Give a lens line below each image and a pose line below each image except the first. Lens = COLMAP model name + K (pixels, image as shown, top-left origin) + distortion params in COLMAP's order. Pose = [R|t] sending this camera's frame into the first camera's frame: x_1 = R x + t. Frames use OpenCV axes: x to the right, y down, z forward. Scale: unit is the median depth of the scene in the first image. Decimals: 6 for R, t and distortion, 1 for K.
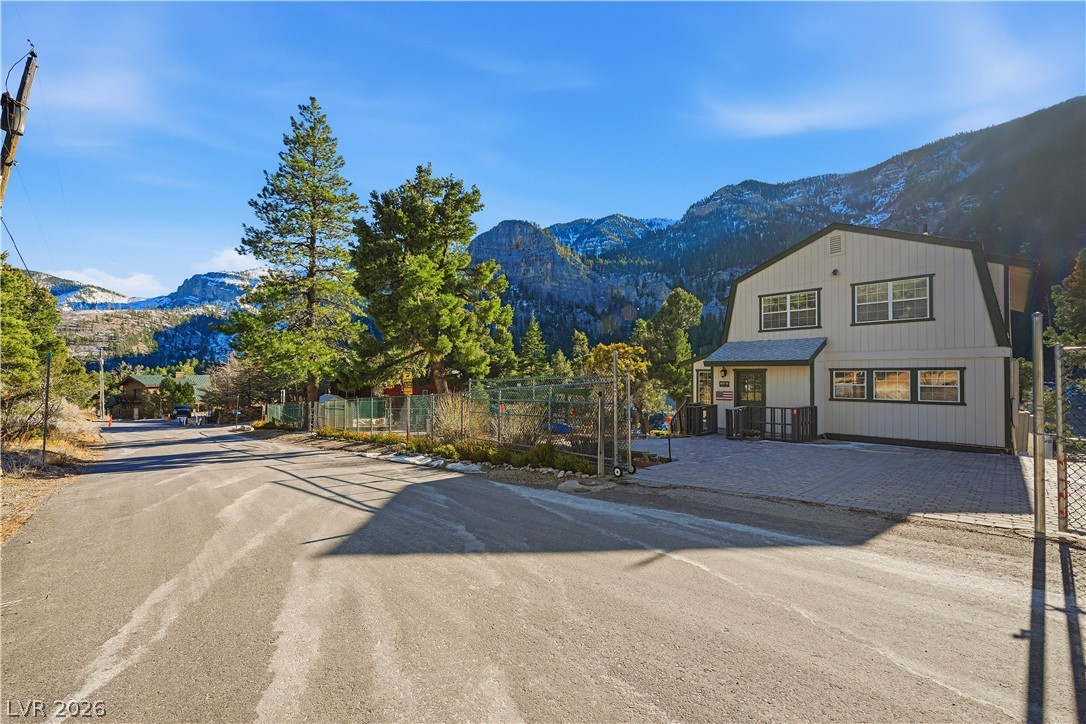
lens RADIAL K [[441.7, 0, 540.1], [0, 441.7, 368.7], [0, 0, 1]] dist [0.000012, -0.000215]
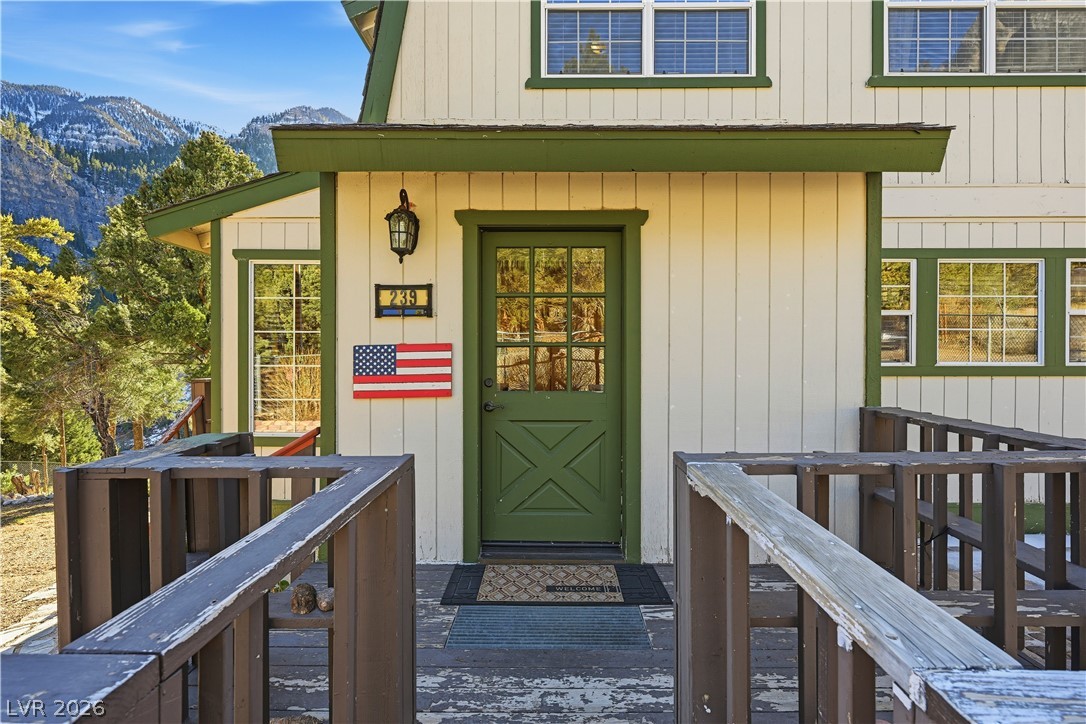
lens RADIAL K [[550.2, 0, 544.7], [0, 550.2, 356.0], [0, 0, 1]] dist [-0.000130, 0.000089]
pose [[0.686176, -0.010308, 0.727363, 0.186690], [-0.008719, 0.999711, 0.022393, 0.031160], [-0.727383, -0.021707, 0.685888, 0.505312]]
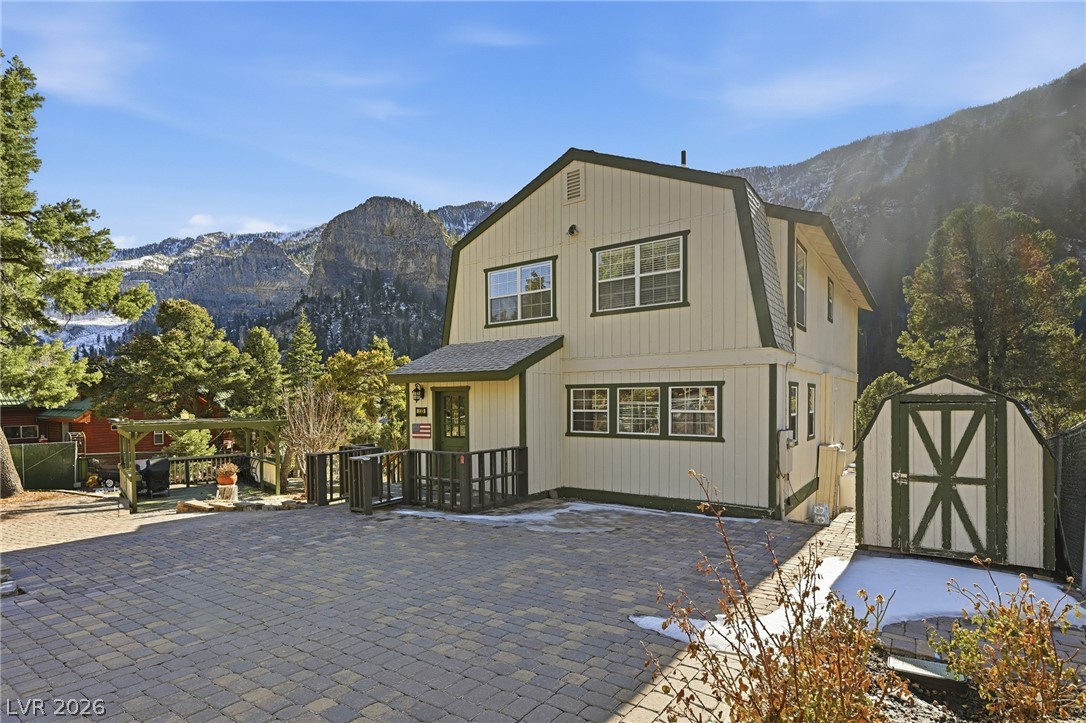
lens RADIAL K [[545.4, 0, 542.4], [0, 545.4, 412.4], [0, 0, 1]] dist [-0.000774, -0.000556]
pose [[0.979697, -0.015734, 0.199866, 0.265692], [0.007581, 0.999110, 0.041493, 0.003308], [-0.200341, -0.039135, 0.978944, 0.141294]]
